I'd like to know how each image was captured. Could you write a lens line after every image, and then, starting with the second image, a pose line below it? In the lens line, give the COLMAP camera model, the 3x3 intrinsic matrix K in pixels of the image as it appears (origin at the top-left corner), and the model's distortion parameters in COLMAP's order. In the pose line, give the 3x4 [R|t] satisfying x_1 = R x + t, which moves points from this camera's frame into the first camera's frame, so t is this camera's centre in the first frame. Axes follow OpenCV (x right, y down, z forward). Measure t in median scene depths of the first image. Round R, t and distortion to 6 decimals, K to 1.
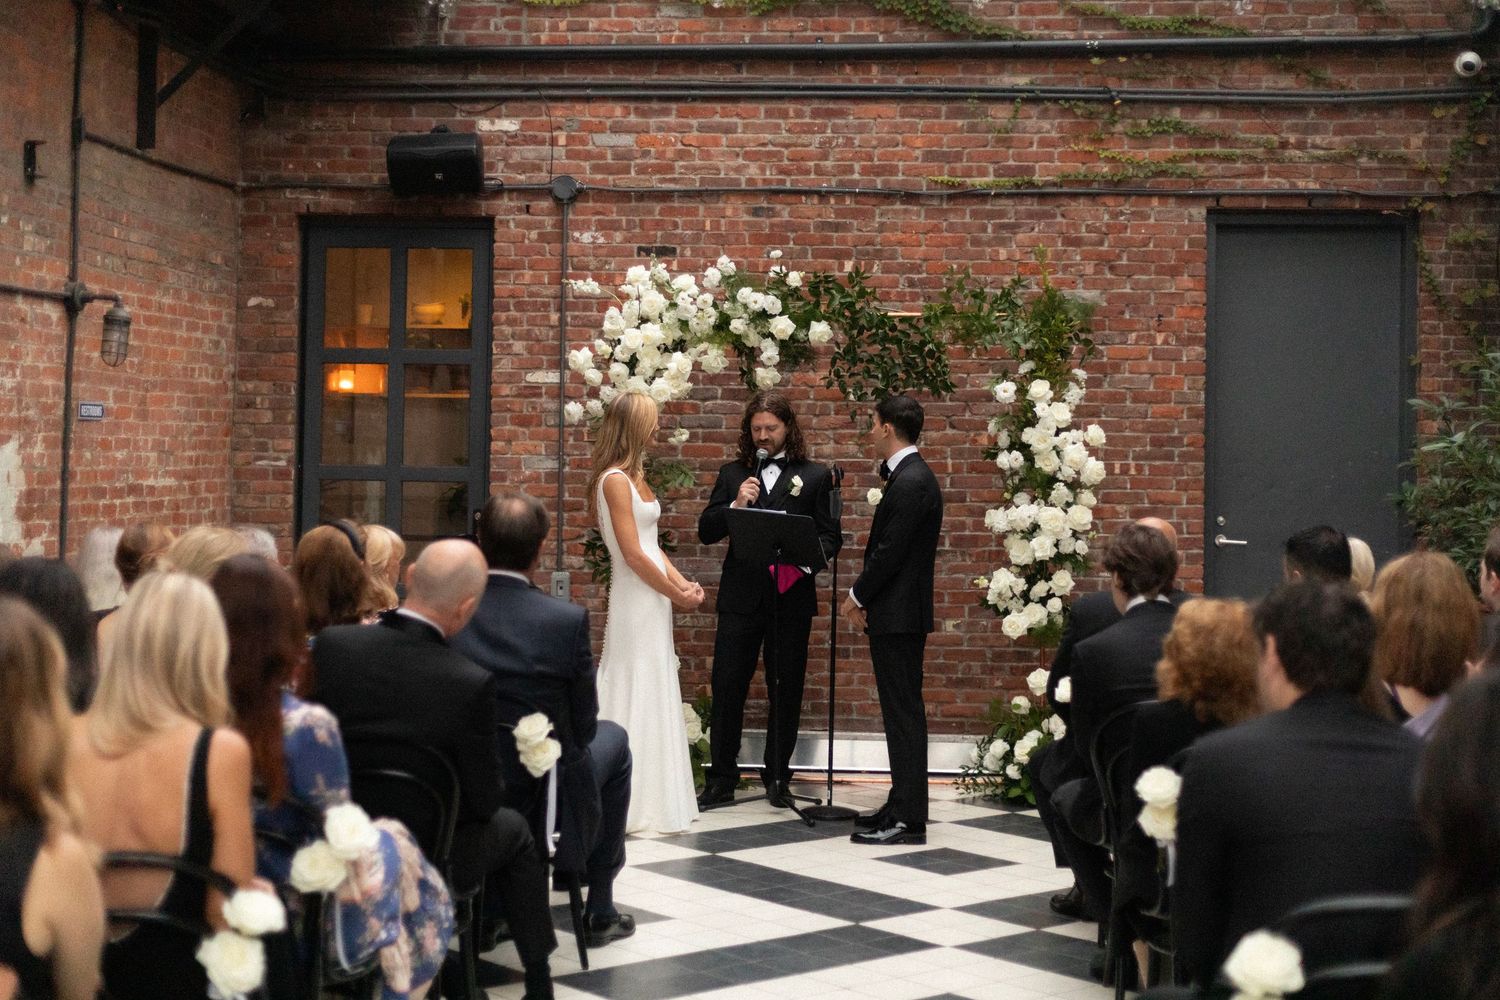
lens RADIAL K [[2153.4, 0, 749.5], [0, 2153.4, 499.6], [0, 0, 1]] dist [-0.018395, 0.000000]
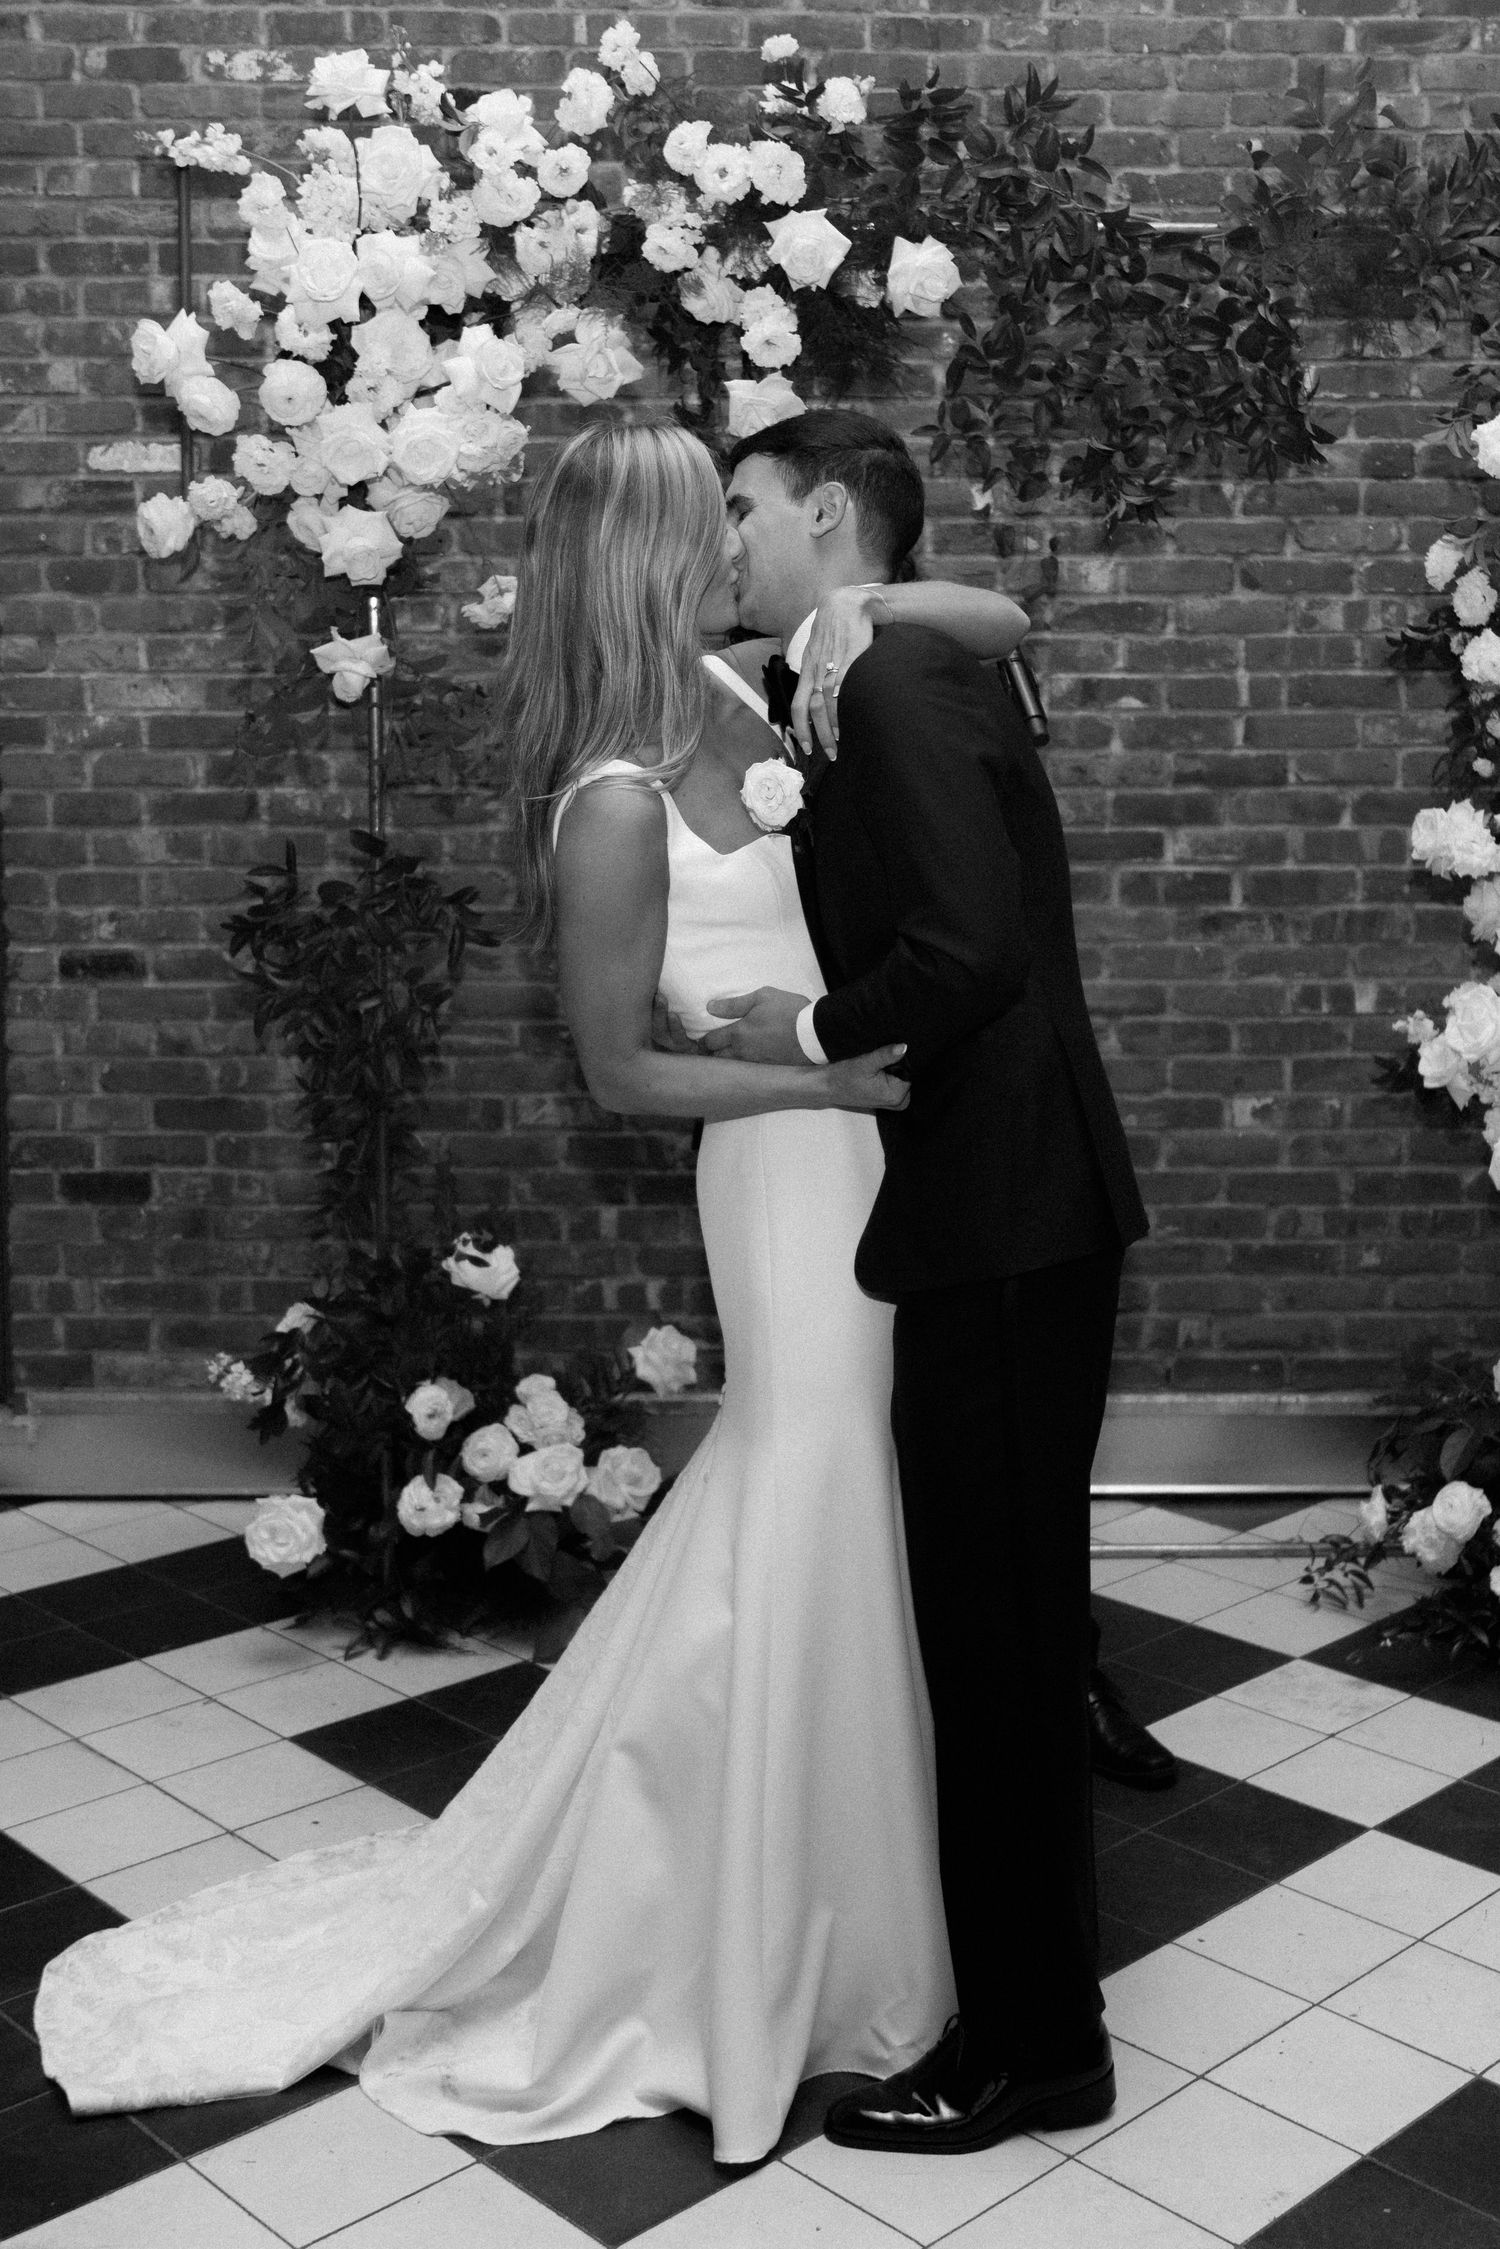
lens RADIAL K [[3416.9, 0, 933.4], [0, 3416.9, 999.7], [0, 0, 1]] dist [-0.003862, 0.000000]
pose [[0.997479, -0.017709, 0.068715, -0.002570], [0.013102, 0.997672, 0.066932, -0.002124], [-0.069740, -0.065863, 0.995389, 0.412553]]
